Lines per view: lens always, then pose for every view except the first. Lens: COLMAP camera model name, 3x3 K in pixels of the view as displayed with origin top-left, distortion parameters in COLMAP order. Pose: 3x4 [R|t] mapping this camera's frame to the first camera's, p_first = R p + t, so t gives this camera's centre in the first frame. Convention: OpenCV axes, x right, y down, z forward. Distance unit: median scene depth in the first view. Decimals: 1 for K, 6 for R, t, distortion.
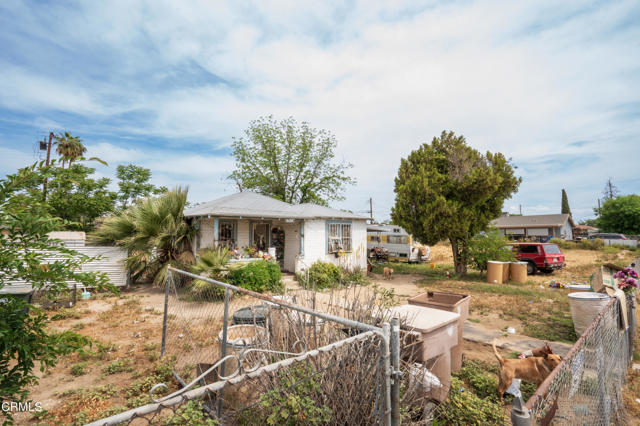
lens RADIAL K [[299.8, 0, 327.7], [0, 299.8, 199.4], [0, 0, 1]] dist [-0.032635, -0.000360]
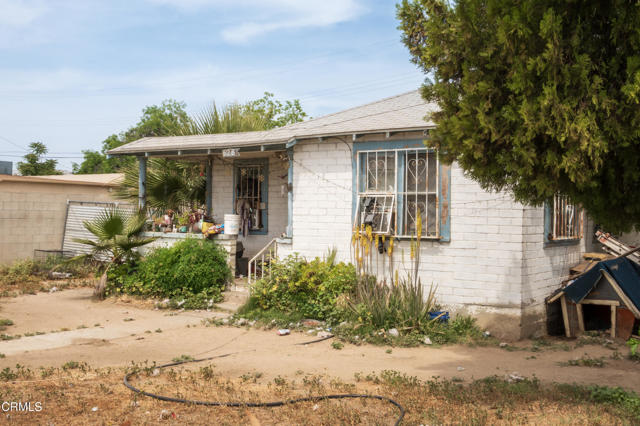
lens RADIAL K [[759.1, 0, 320.0], [0, 759.1, 213.0], [0, 0, 1]] dist [0.008314, 0.015518]
pose [[0.227566, 0.013734, -0.973666, 0.730733], [0.103155, 0.993934, 0.038129, 0.097458], [0.968284, -0.109115, 0.224768, 0.659305]]
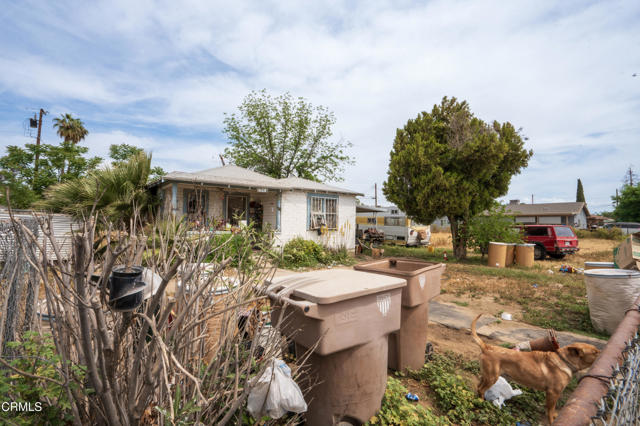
lens RADIAL K [[298.0, 0, 325.8], [0, 298.0, 203.1], [0, 0, 1]] dist [-0.036042, 0.001139]
pose [[0.999174, 0.011755, -0.038901, 0.073248], [-0.009903, 0.998824, 0.047466, 0.048530], [0.039414, -0.047041, 0.998115, 0.094179]]
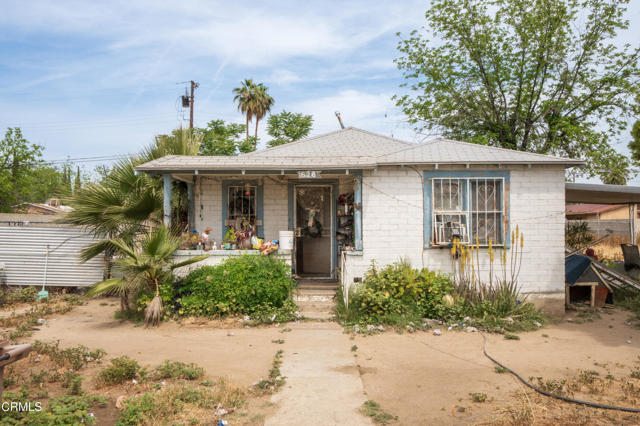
lens RADIAL K [[515.8, 0, 335.5], [0, 515.8, 210.5], [0, 0, 1]] dist [0.028853, 0.004033]
pose [[0.761135, -0.010026, -0.648516, 0.327773], [0.073861, 0.994716, 0.071310, 0.054654], [0.644374, -0.102177, 0.757853, 0.307046]]
